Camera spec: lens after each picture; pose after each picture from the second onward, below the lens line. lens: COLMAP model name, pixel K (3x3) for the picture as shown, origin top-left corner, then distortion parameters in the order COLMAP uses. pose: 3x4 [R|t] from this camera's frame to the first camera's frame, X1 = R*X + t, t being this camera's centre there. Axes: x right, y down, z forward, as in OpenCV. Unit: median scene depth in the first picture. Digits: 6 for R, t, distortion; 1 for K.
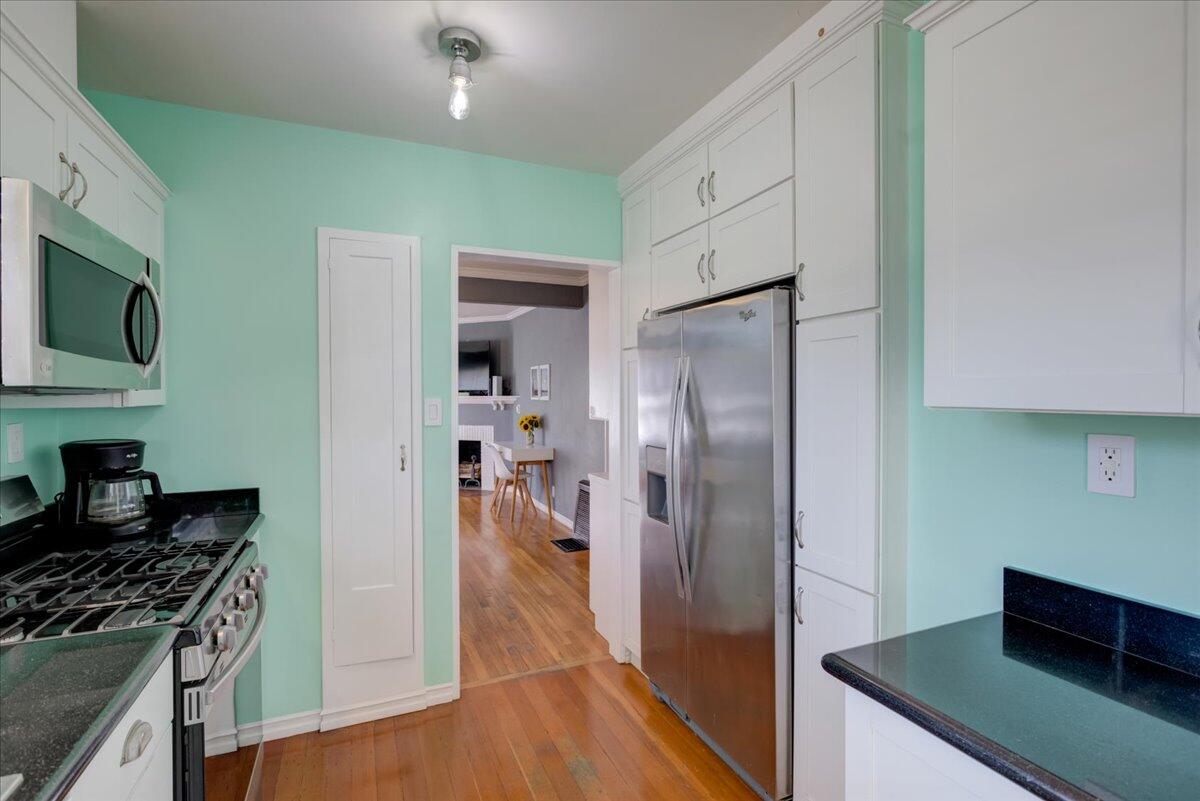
lens RADIAL K [[553.8, 0, 600.0], [0, 553.8, 400.5], [0, 0, 1]] dist [-0.002582, 0.000430]
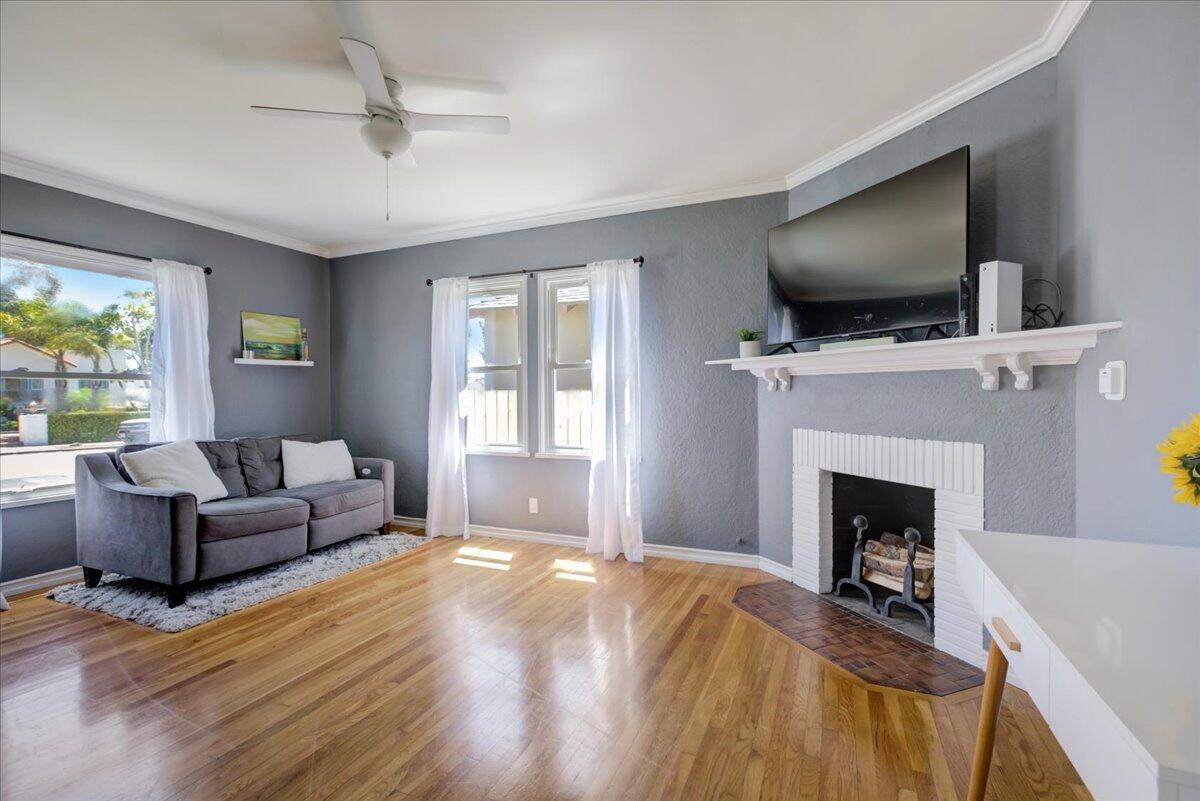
lens RADIAL K [[553.8, 0, 600.0], [0, 553.8, 400.5], [0, 0, 1]] dist [-0.002582, 0.000430]
pose [[0.691045, 0.012969, -0.722696, -0.437315], [-0.007046, 0.999912, 0.011206, 0.074790], [0.722778, -0.002652, 0.691076, 2.354169]]
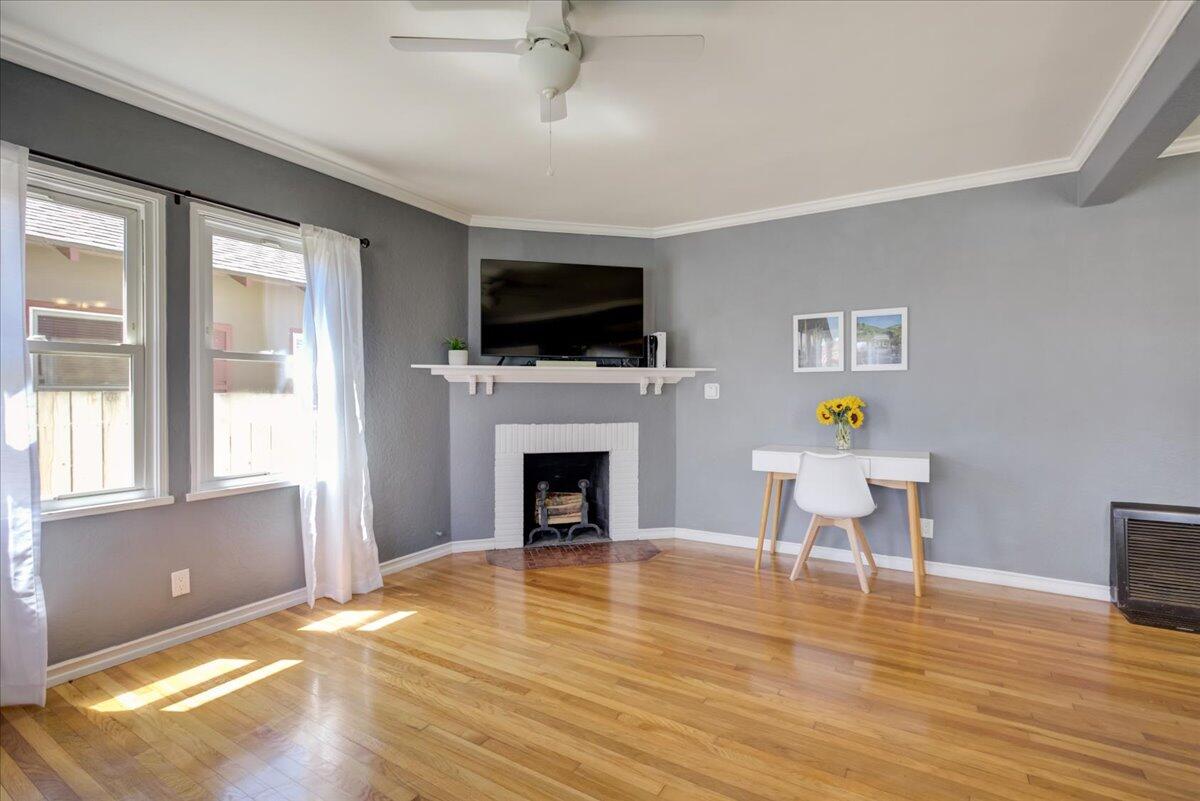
lens RADIAL K [[553.8, 0, 600.0], [0, 553.8, 400.5], [0, 0, 1]] dist [-0.002582, 0.000430]
pose [[0.801894, -0.000248, 0.597467, -1.994289], [0.002924, 0.999990, -0.003509, 0.089315], [-0.597460, 0.004561, 0.801886, 2.060717]]
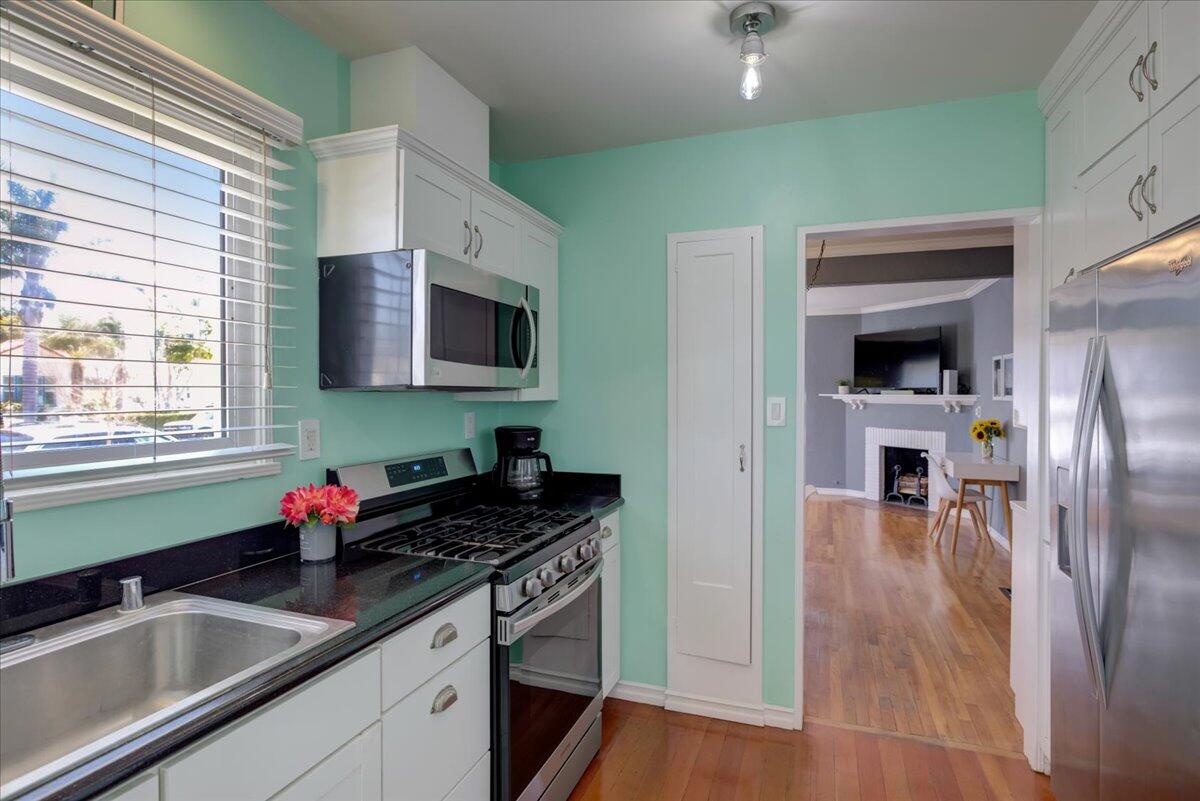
lens RADIAL K [[616.6, 0, 600.0], [0, 616.6, 400.5], [0, 0, 1]] dist [-0.004116, -0.000049]
pose [[0.729205, 0.011821, -0.684193, 0.184518], [-0.010415, 0.999927, 0.006176, -0.000847], [0.684216, 0.002623, 0.729274, 0.042364]]
